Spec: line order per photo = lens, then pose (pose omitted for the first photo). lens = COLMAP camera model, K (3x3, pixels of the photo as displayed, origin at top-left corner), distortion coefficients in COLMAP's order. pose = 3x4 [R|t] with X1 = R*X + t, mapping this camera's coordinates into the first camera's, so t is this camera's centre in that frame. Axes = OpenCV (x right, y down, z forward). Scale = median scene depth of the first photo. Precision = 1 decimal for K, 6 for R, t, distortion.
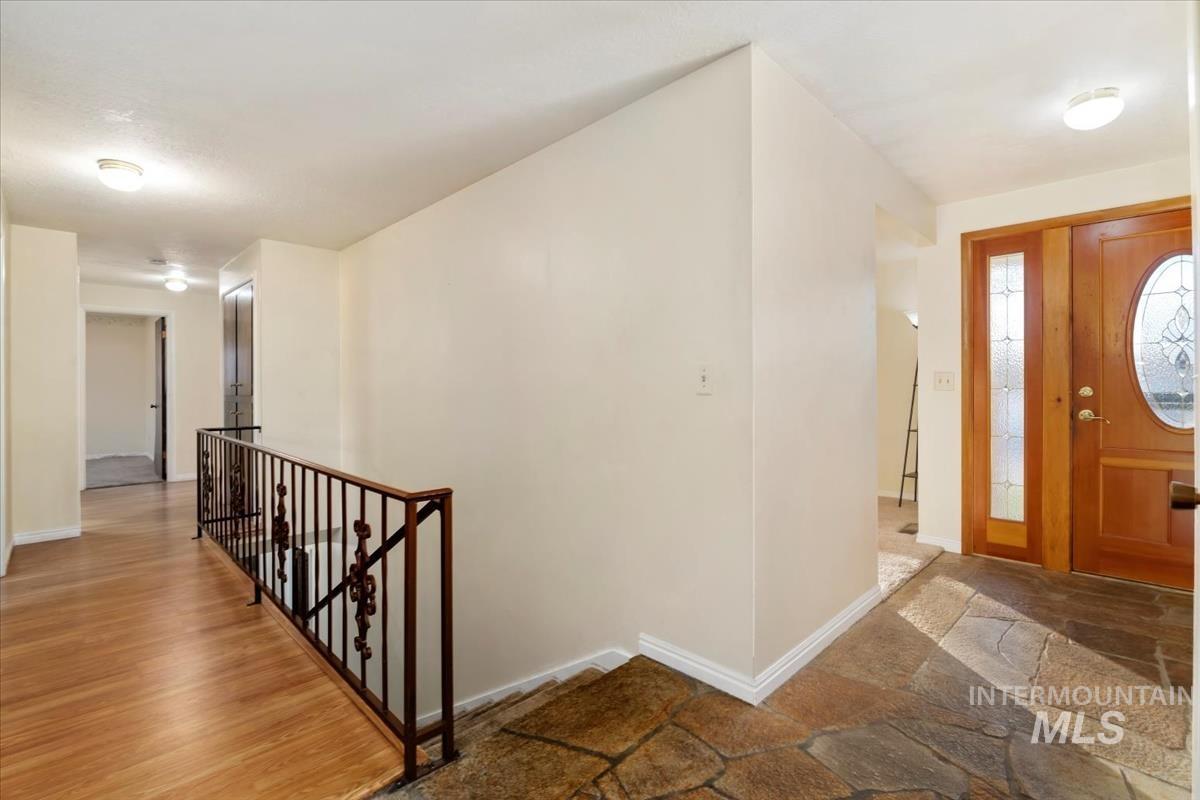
lens RADIAL K [[542.0, 0, 597.1], [0, 542.0, 389.7], [0, 0, 1]] dist [-0.008676, -0.001802]
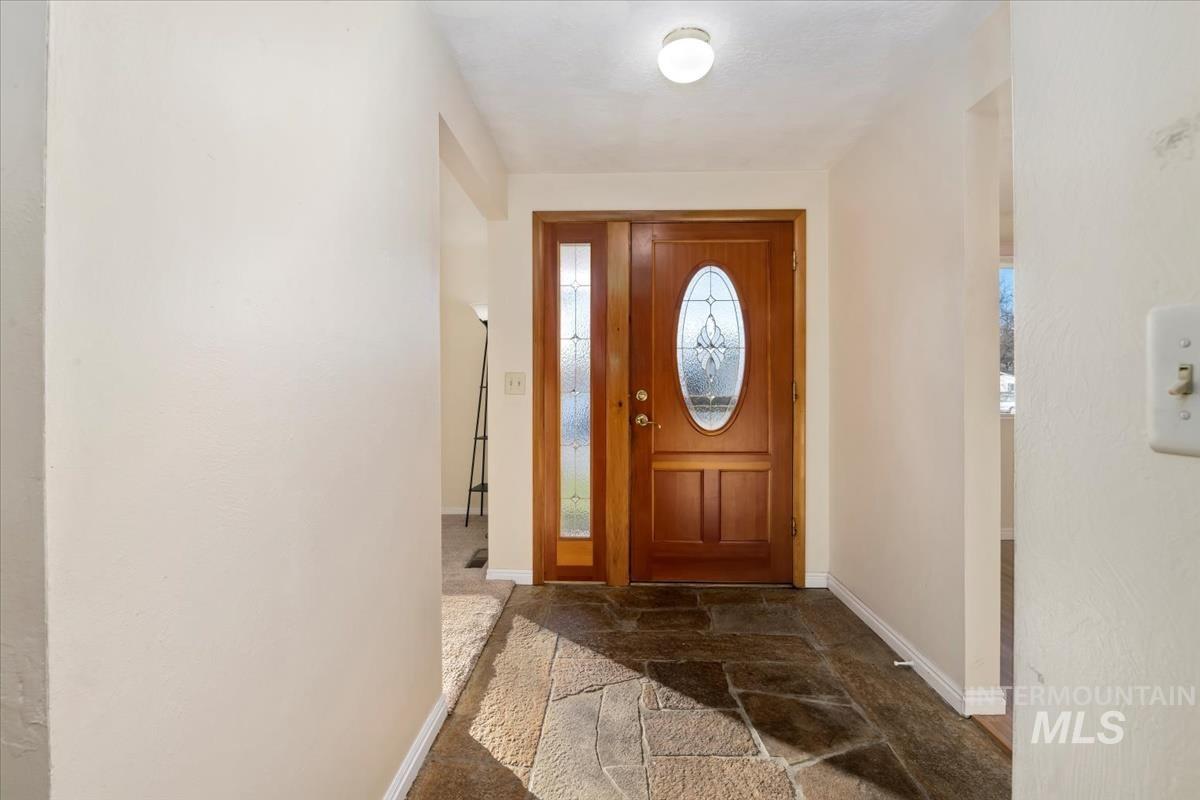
lens RADIAL K [[542.0, 0, 598.9], [0, 542.0, 390.8], [0, 0, 1]] dist [-0.008676, -0.001802]
pose [[0.727890, -0.000544, 0.685694, 0.180436], [0.000144, 1.000000, 0.000640, -0.005754], [-0.685694, -0.000367, 0.727890, 0.336836]]
